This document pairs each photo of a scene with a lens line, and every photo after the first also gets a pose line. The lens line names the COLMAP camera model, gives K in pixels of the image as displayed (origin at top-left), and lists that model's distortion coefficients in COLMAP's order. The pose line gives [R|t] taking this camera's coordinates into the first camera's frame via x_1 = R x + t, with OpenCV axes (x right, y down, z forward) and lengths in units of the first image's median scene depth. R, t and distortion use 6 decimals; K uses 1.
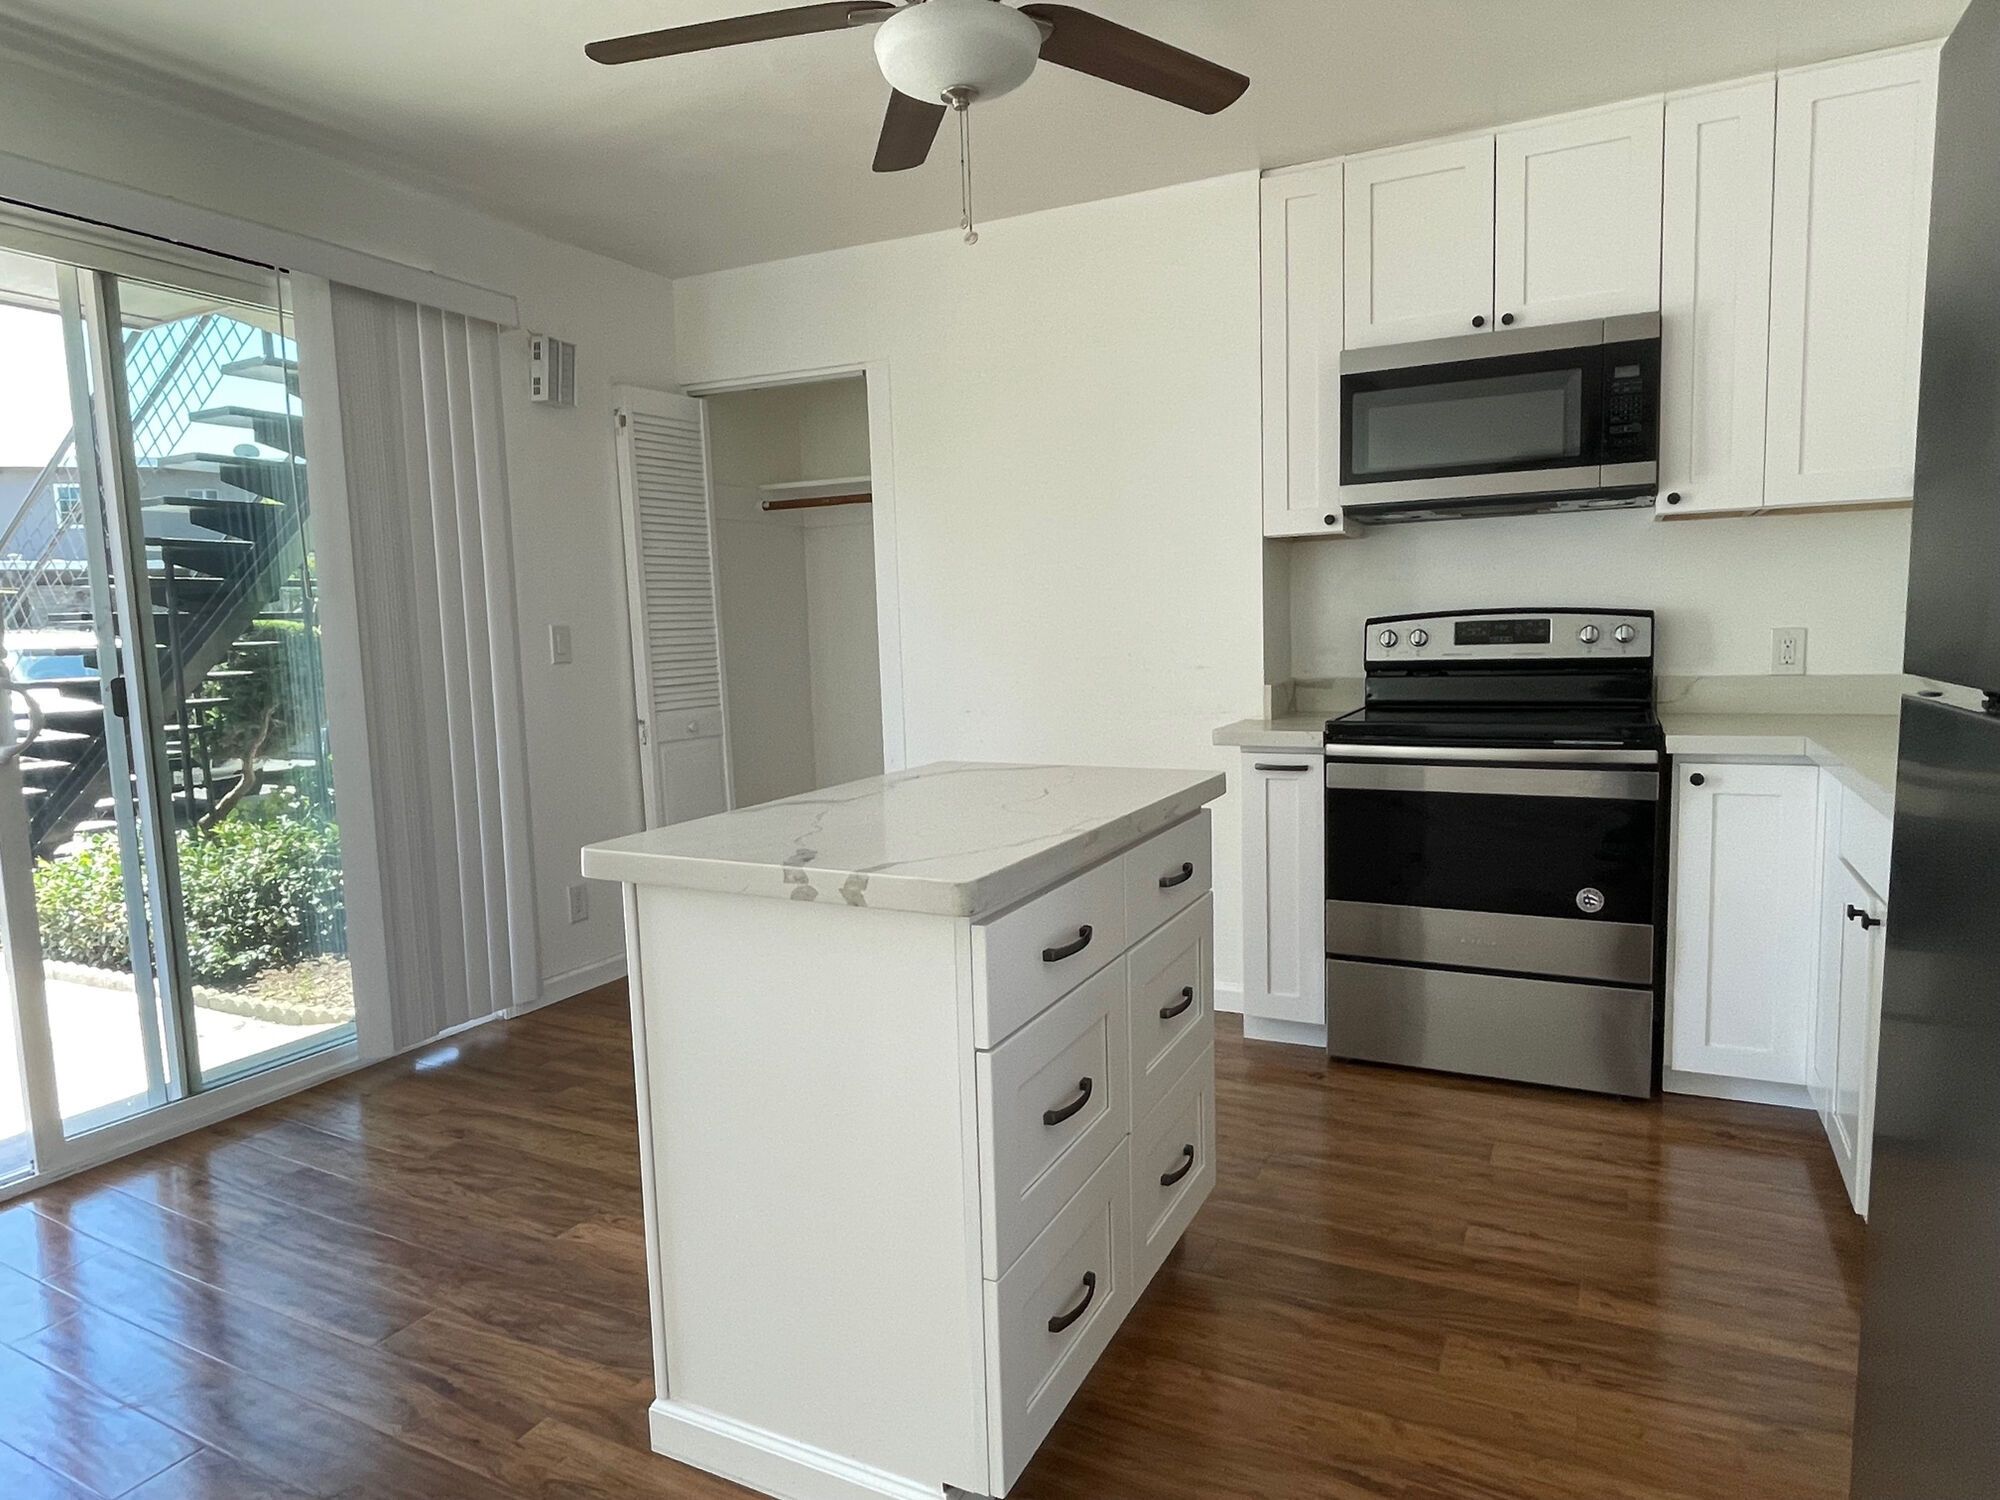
lens RADIAL K [[1189.3, 0, 989.8], [0, 1189.3, 755.4], [0, 0, 1]] dist [-0.001790, -0.002625]
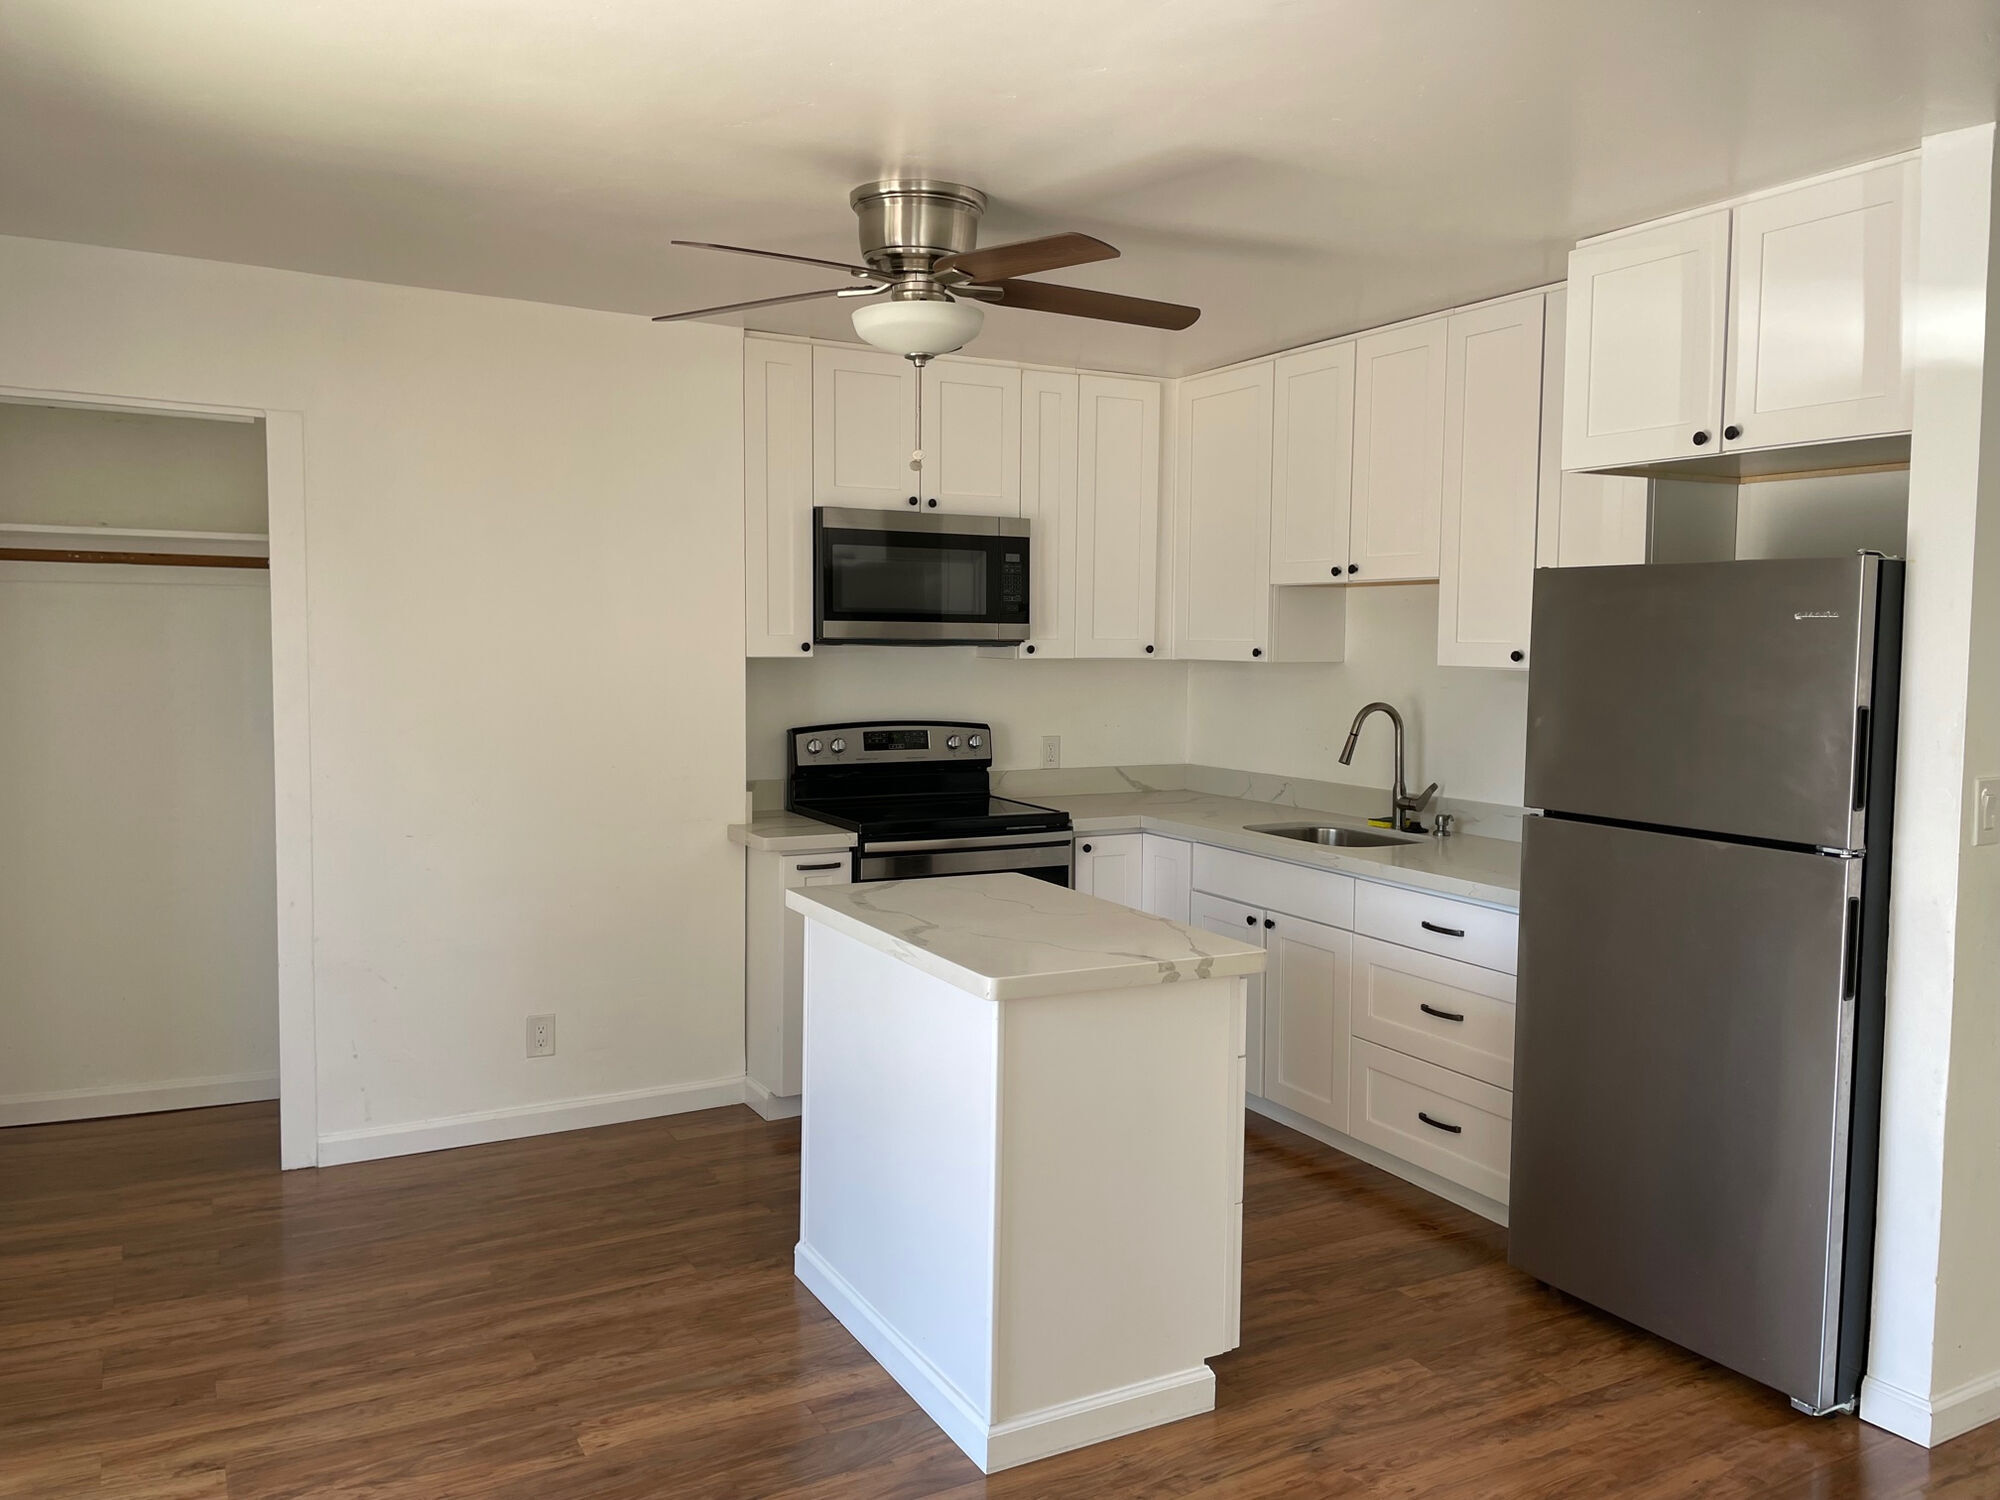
lens RADIAL K [[1488.9, 0, 999.2], [0, 1488.9, 735.7], [0, 0, 1]] dist [-0.002413, -0.014508]
pose [[0.555319, -0.017821, 0.831446, -0.856373], [0.061825, 0.997889, -0.019904, -0.076645], [-0.829336, 0.062457, 0.555248, 0.056095]]
